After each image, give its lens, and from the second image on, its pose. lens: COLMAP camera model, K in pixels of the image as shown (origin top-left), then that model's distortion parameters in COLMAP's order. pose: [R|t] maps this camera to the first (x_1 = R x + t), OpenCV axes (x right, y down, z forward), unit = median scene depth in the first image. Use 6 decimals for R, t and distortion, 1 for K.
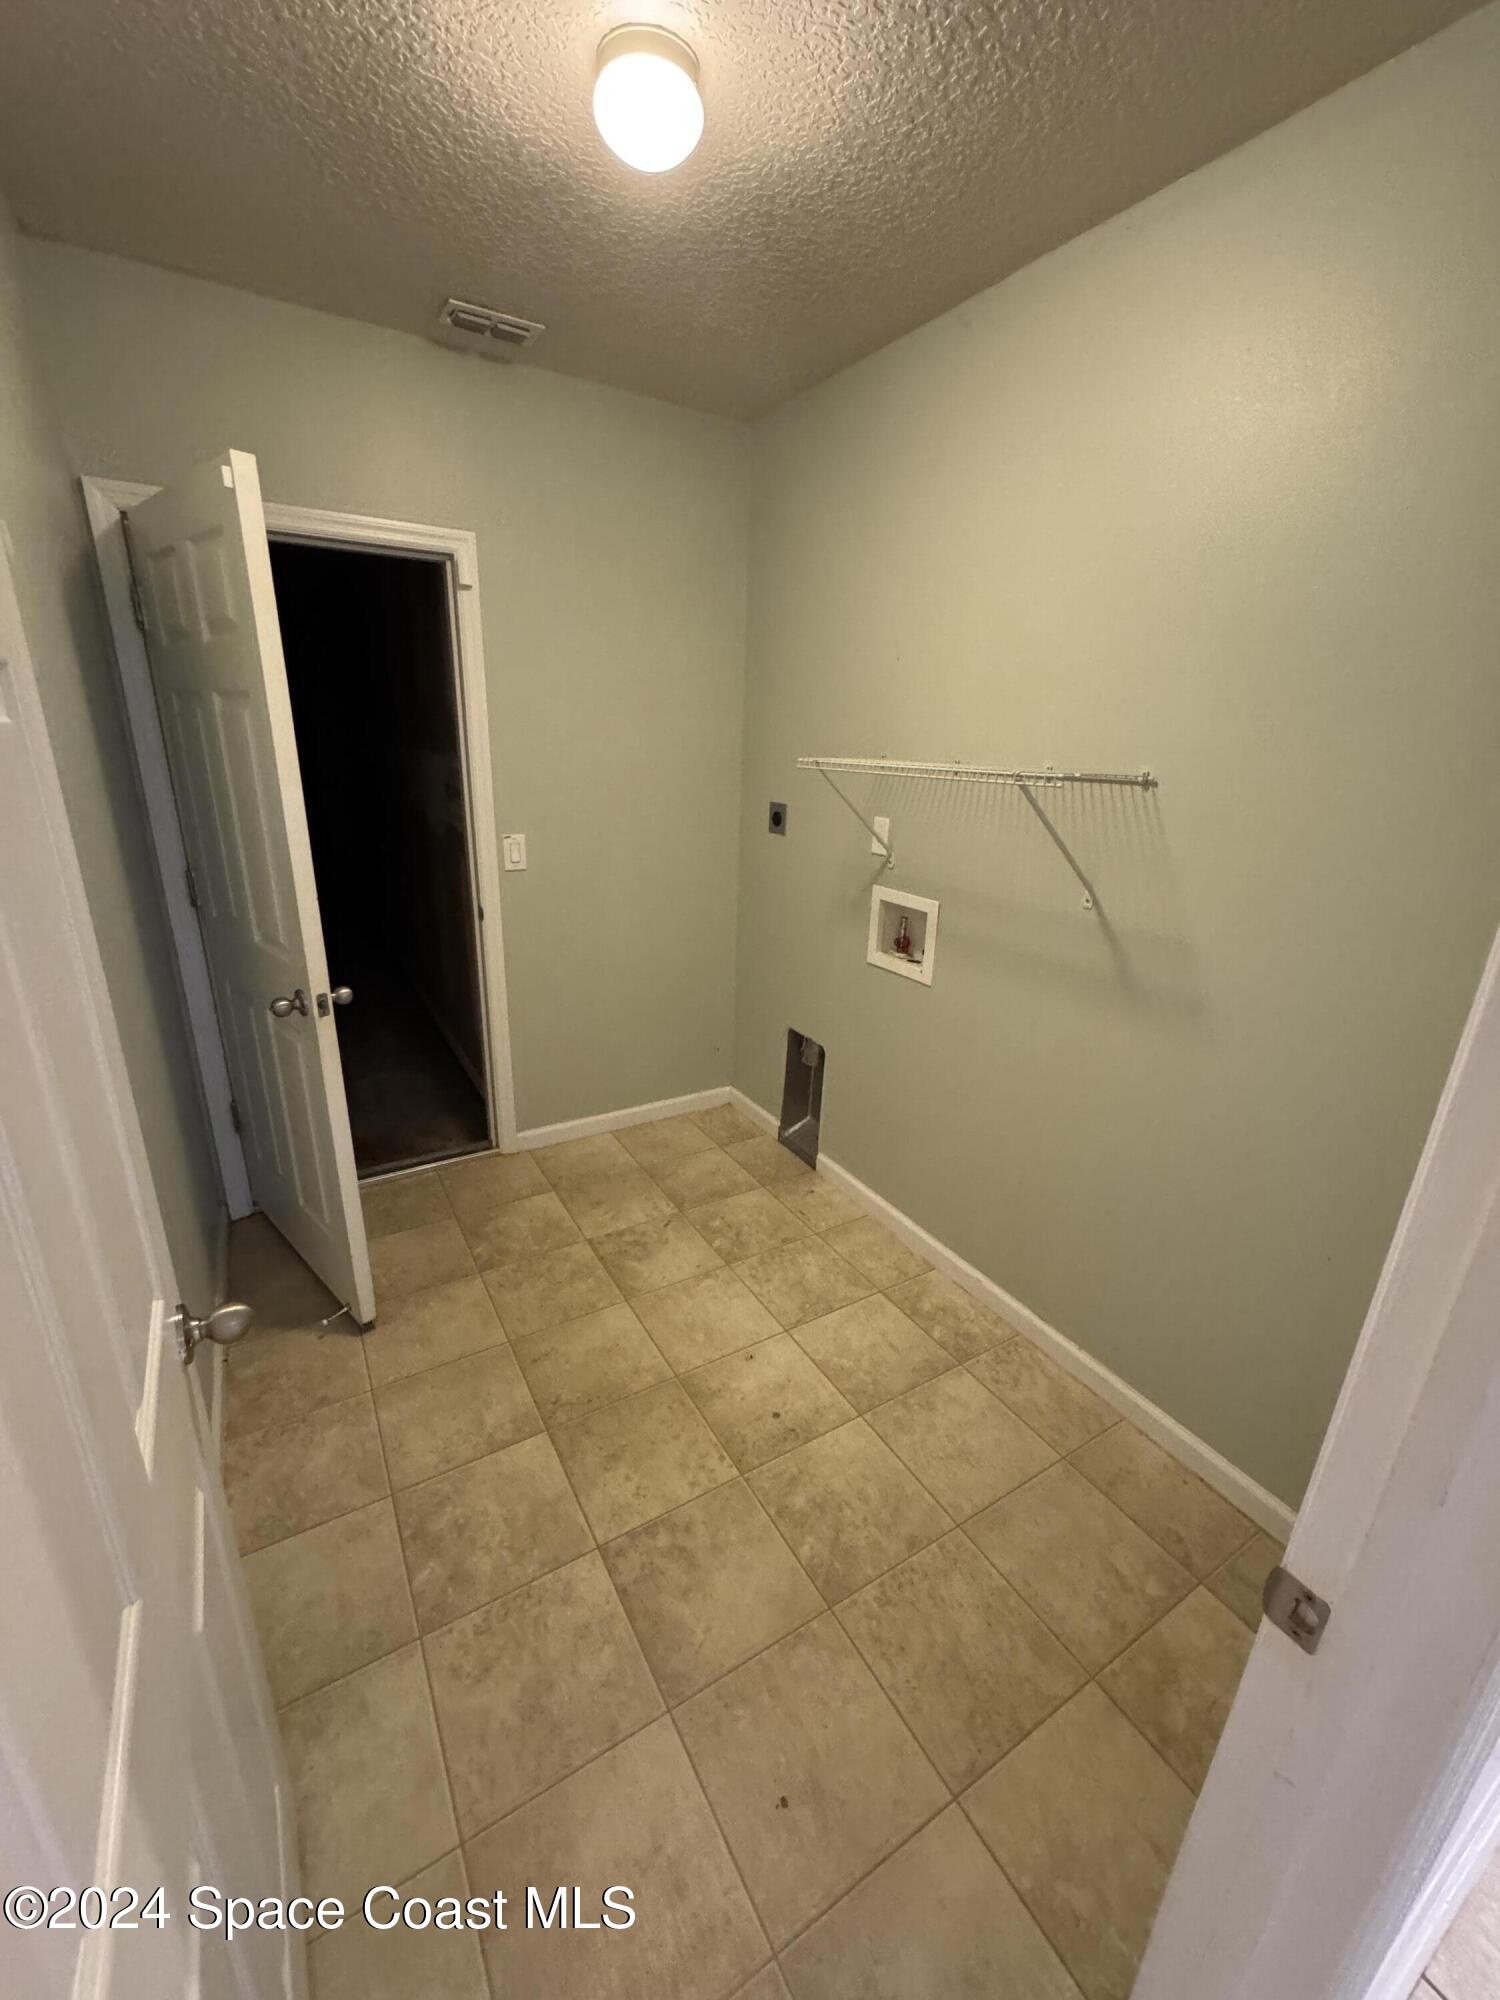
lens RADIAL K [[795.6, 0, 748.7], [0, 795.6, 1000.7], [0, 0, 1]] dist [-0.002896, 0.000314]
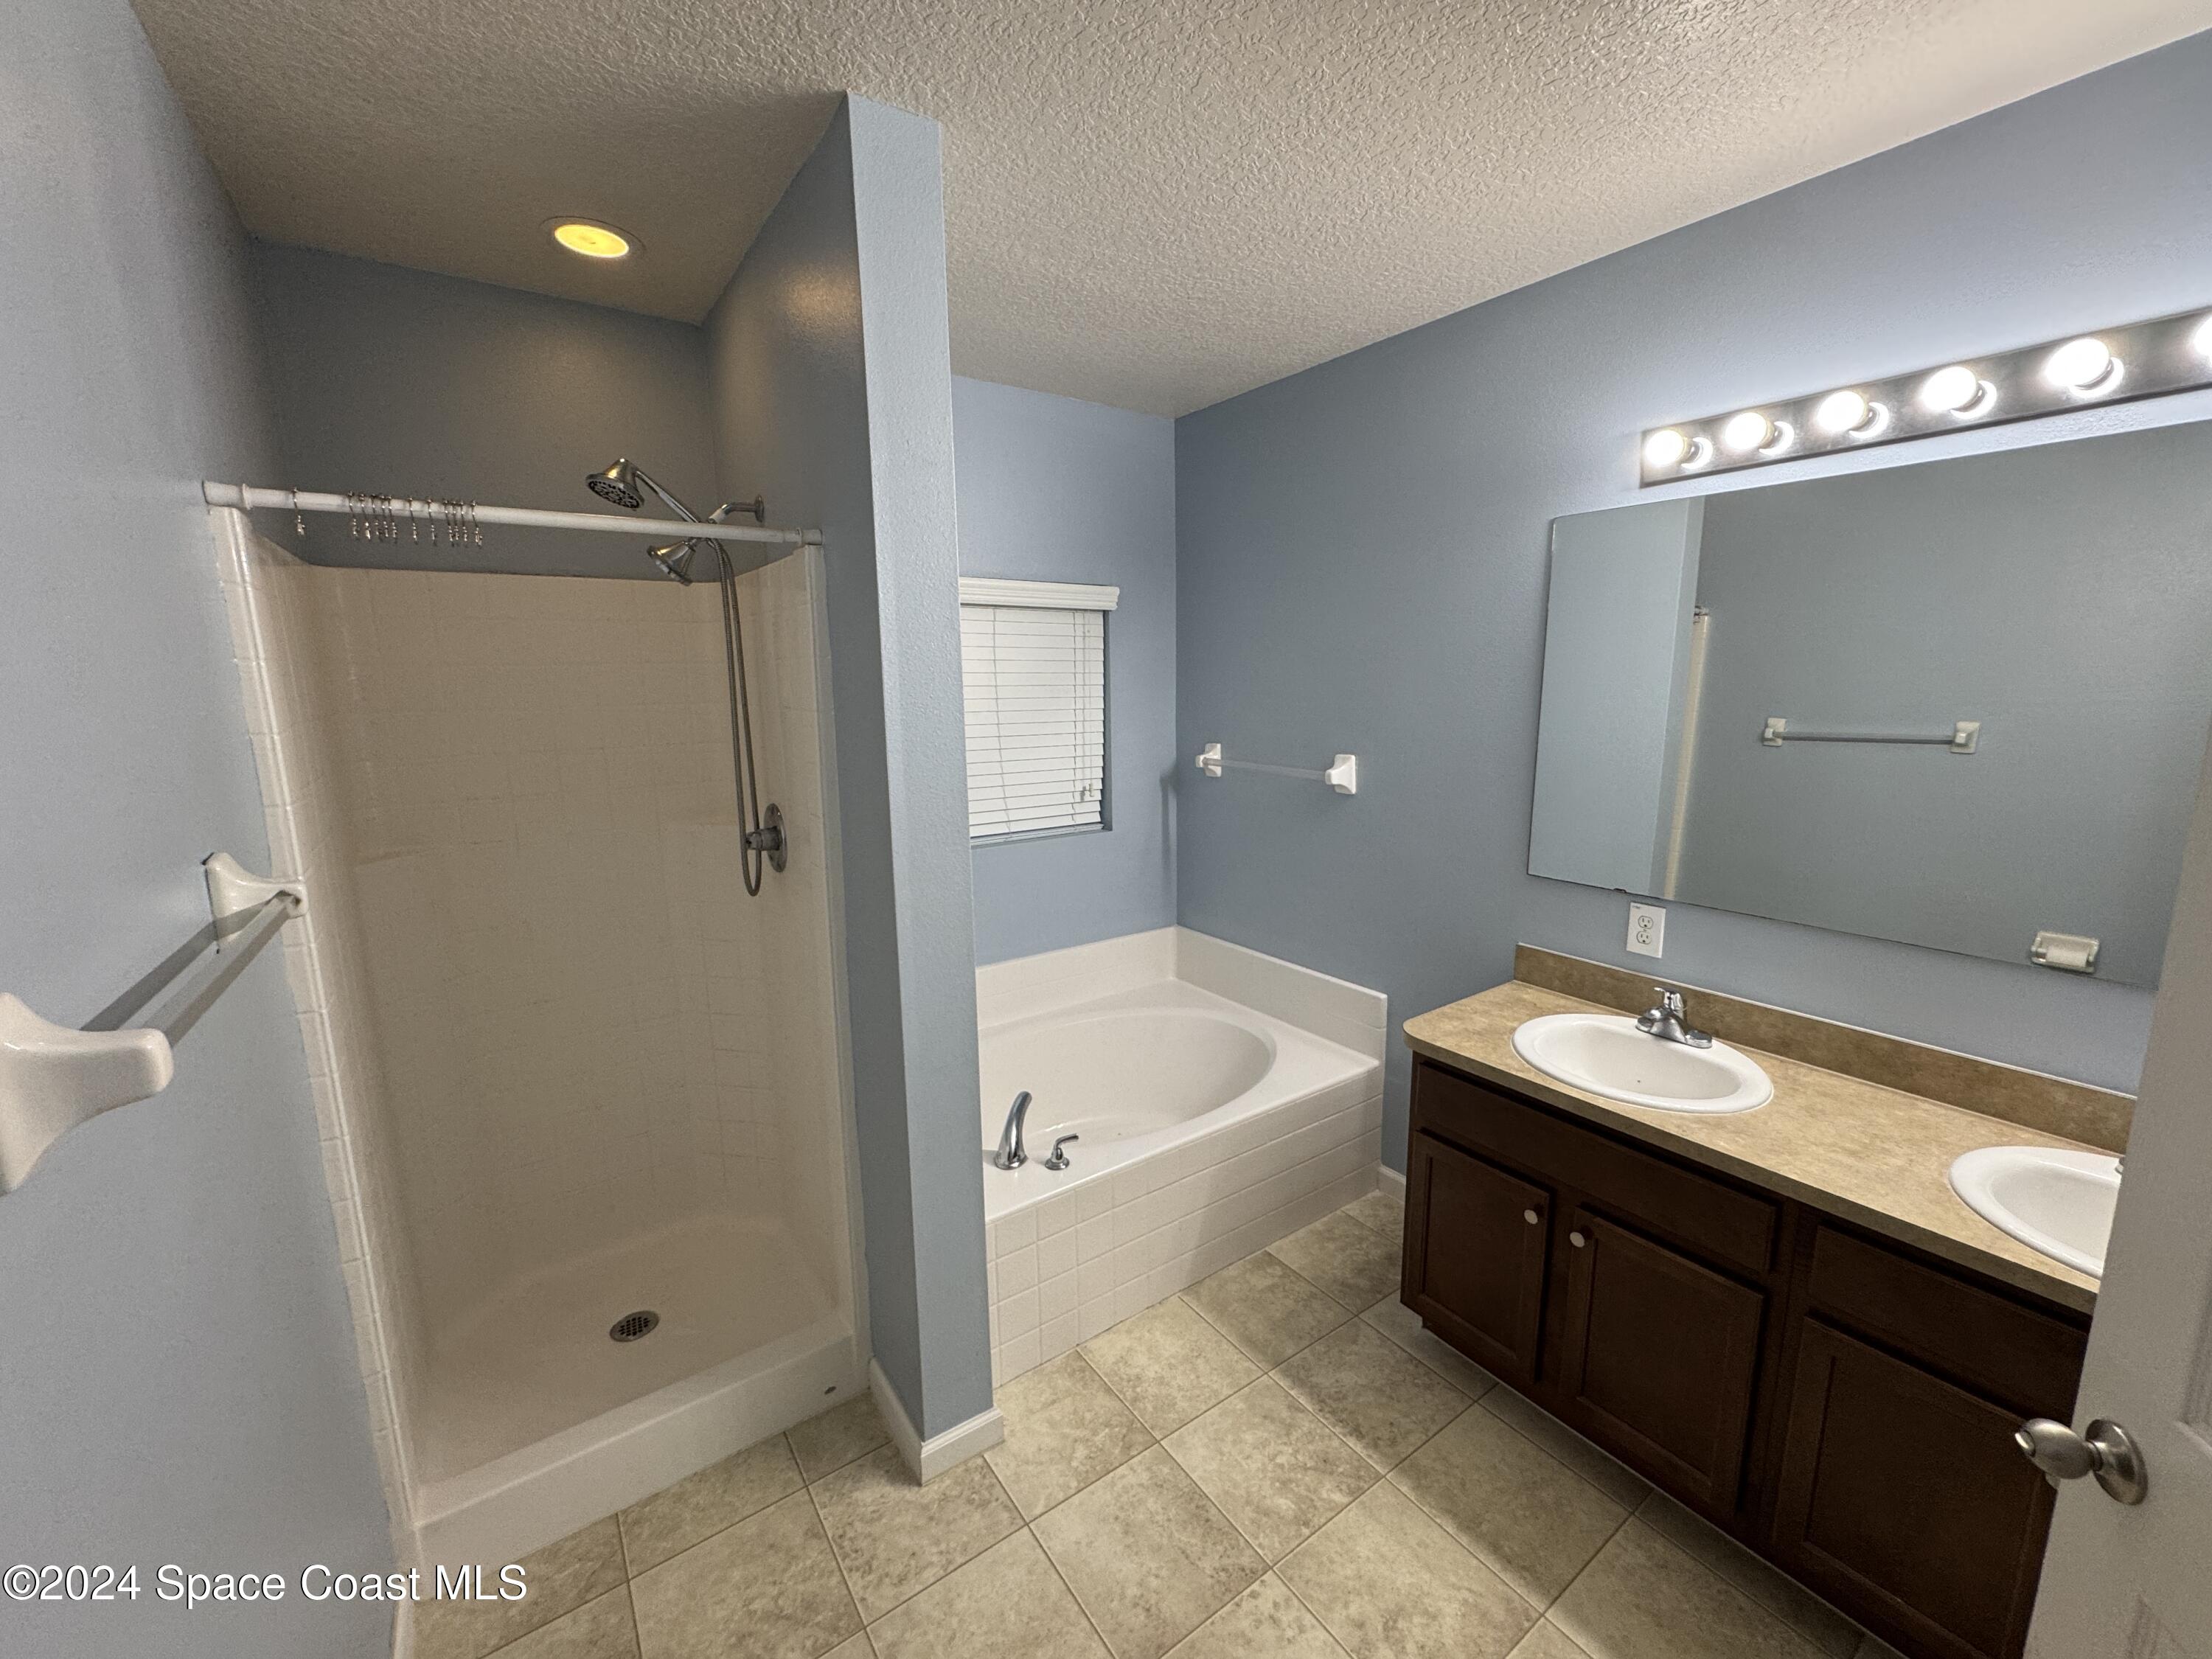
lens RADIAL K [[878.3, 0, 1107.7], [0, 878.3, 834.6], [0, 0, 1]] dist [-0.000010, 0.000255]
pose [[-0.072437, -0.203674, 0.976355, -0.727353], [0.322757, 0.921465, 0.216170, -0.361006], [-0.943706, 0.330784, -0.001011, 0.892288]]
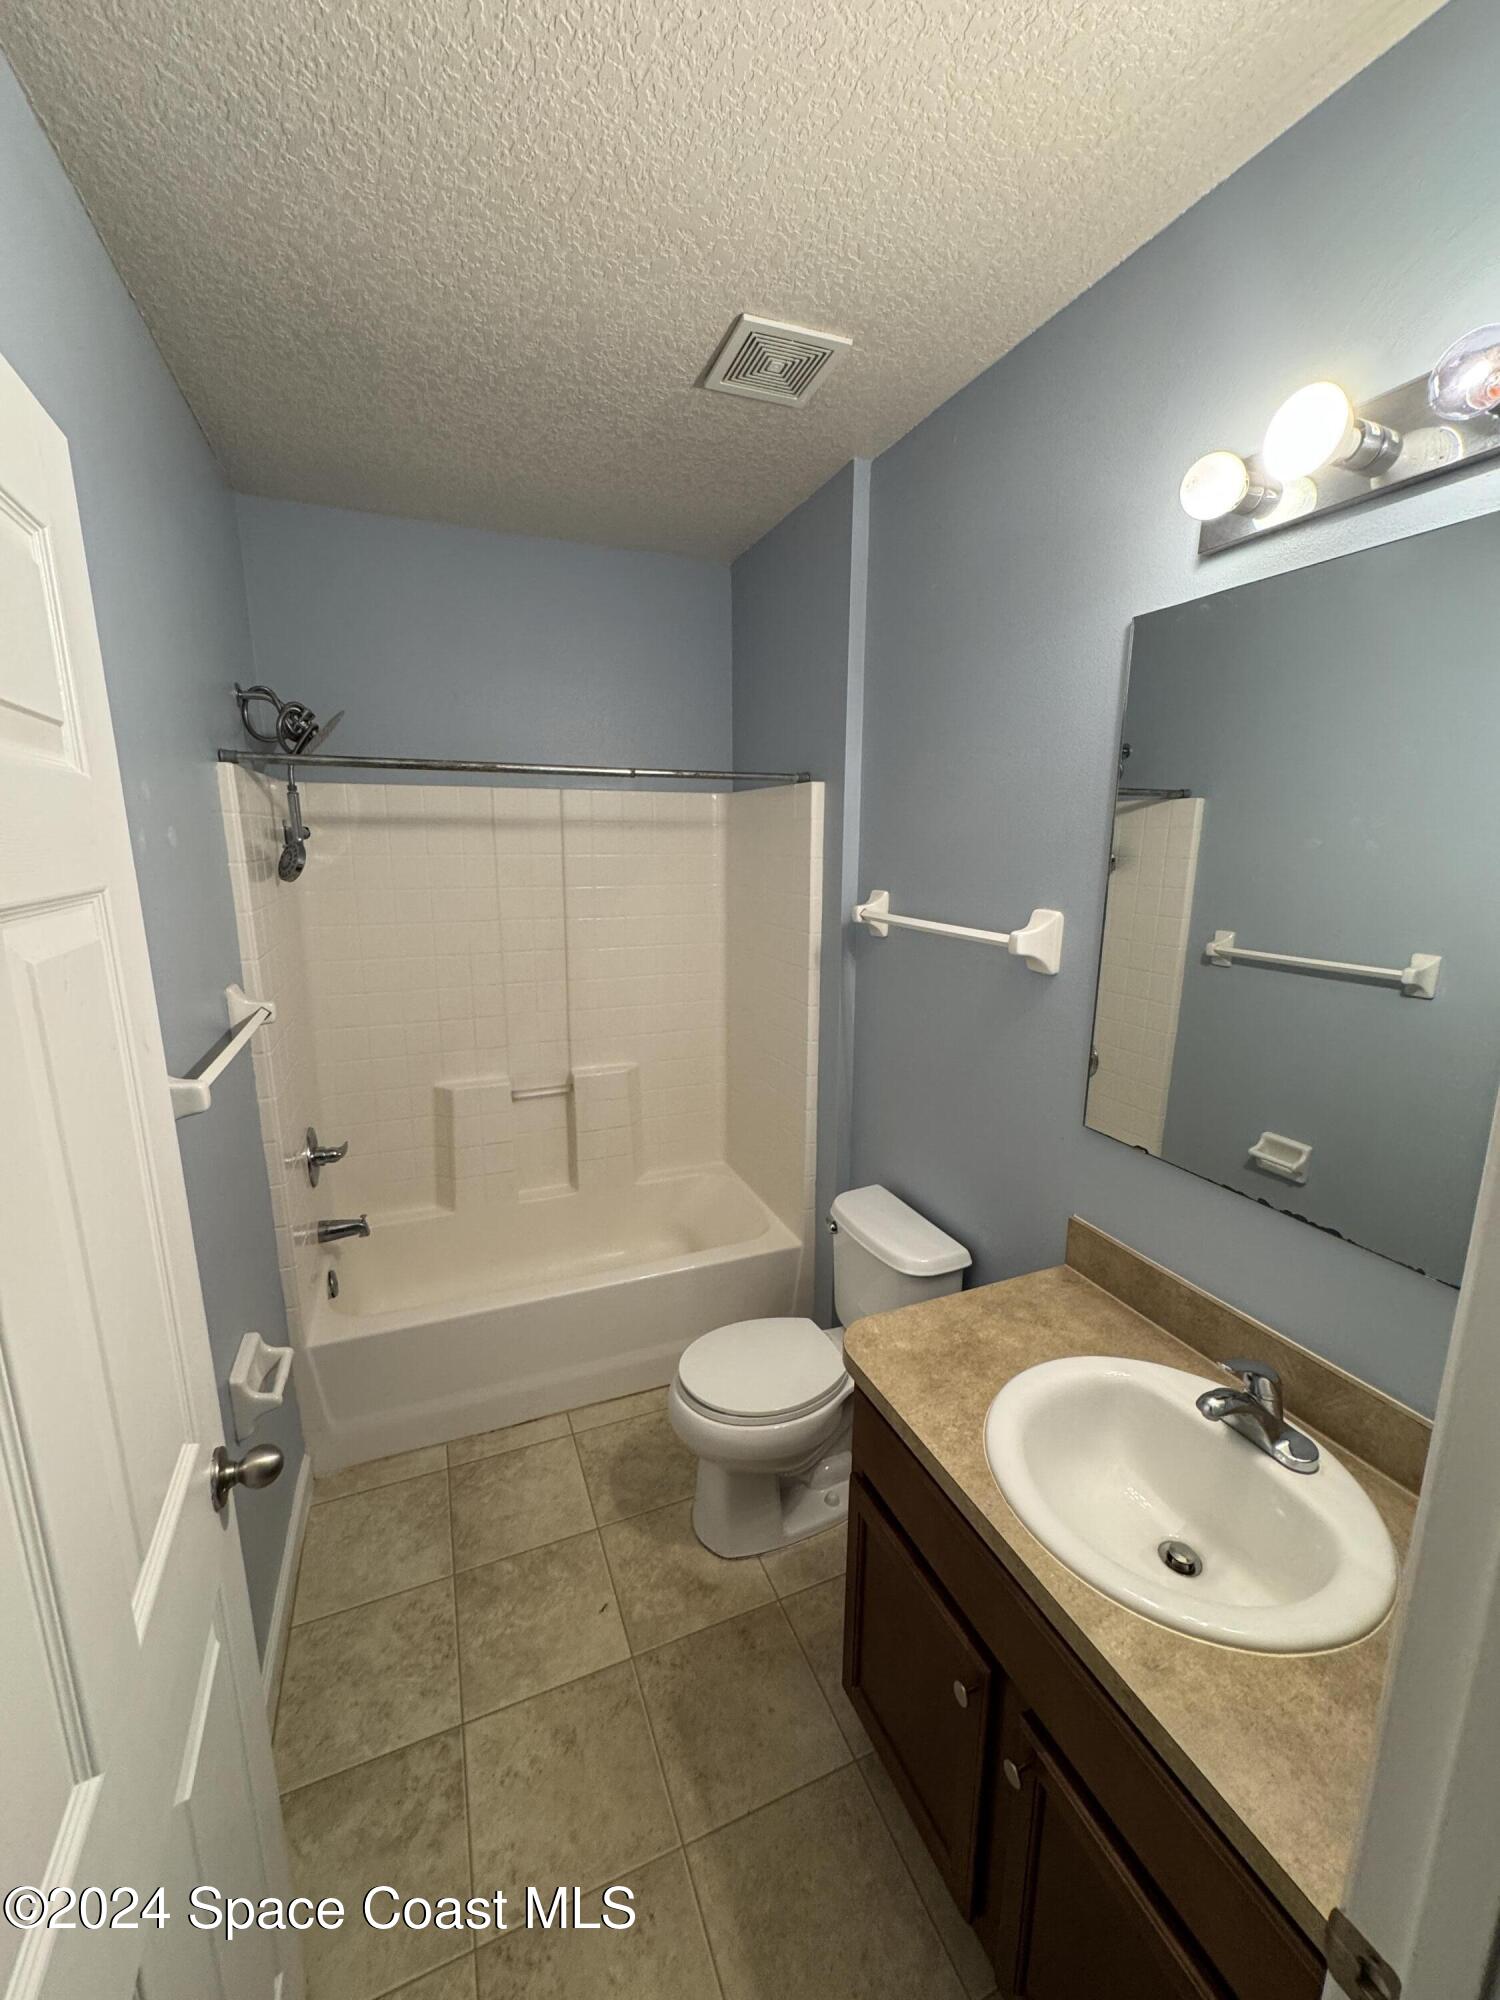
lens RADIAL K [[795.6, 0, 748.7], [0, 795.6, 1000.7], [0, 0, 1]] dist [-0.002896, 0.000314]
pose [[-0.151196, 0.169196, -0.973916, 0.468271], [-0.318603, 0.924324, 0.210043, -0.359630], [0.935752, 0.342051, -0.085847, 0.982017]]
